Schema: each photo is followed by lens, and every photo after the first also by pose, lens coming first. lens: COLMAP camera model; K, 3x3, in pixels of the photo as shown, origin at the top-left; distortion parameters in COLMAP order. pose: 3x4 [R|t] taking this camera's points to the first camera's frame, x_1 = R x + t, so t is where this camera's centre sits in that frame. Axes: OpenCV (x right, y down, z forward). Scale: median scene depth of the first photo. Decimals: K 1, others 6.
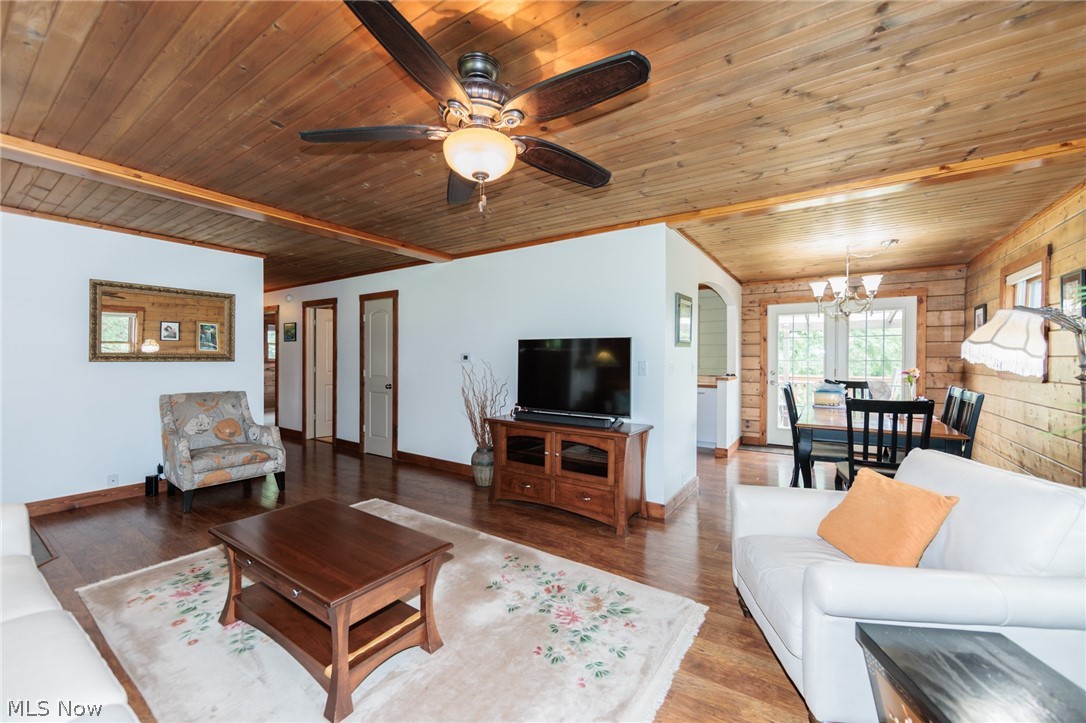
lens RADIAL K [[425.3, 0, 540.9], [0, 425.3, 358.2], [0, 0, 1]] dist [-0.001511, 0.000100]
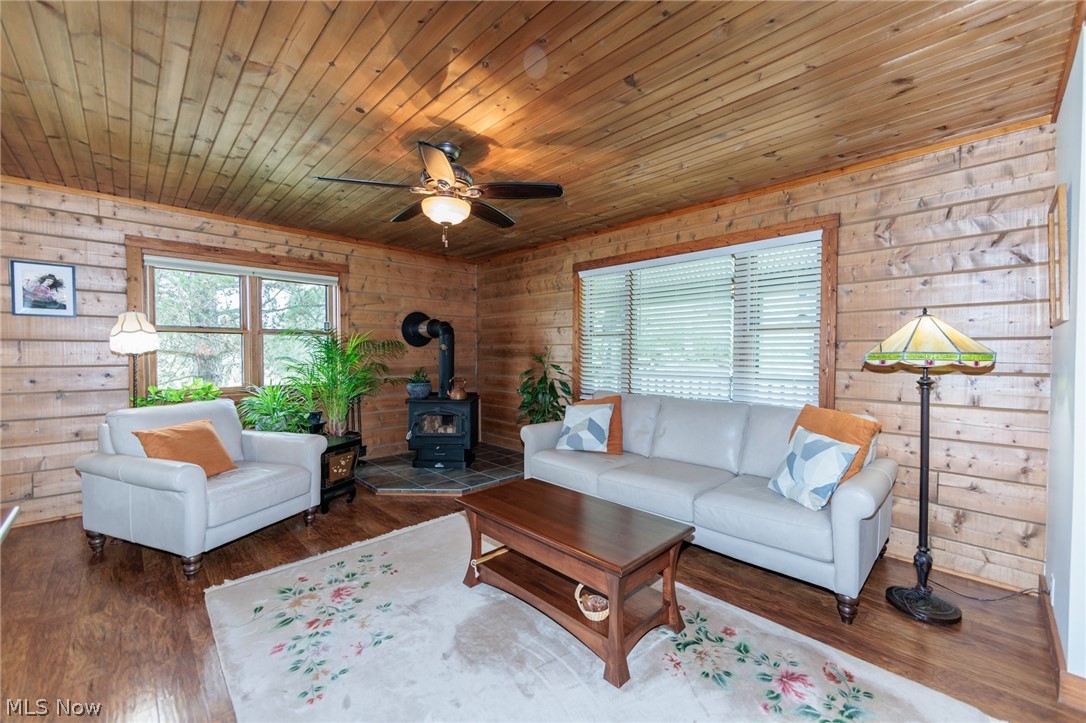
lens RADIAL K [[425.3, 0, 540.9], [0, 425.3, 358.2], [0, 0, 1]] dist [-0.001511, 0.000100]
pose [[-0.979856, -0.007167, 0.199577, -0.605788], [-0.003387, 0.999808, 0.019276, 0.017471], [-0.199677, 0.018212, -0.979693, 1.891306]]
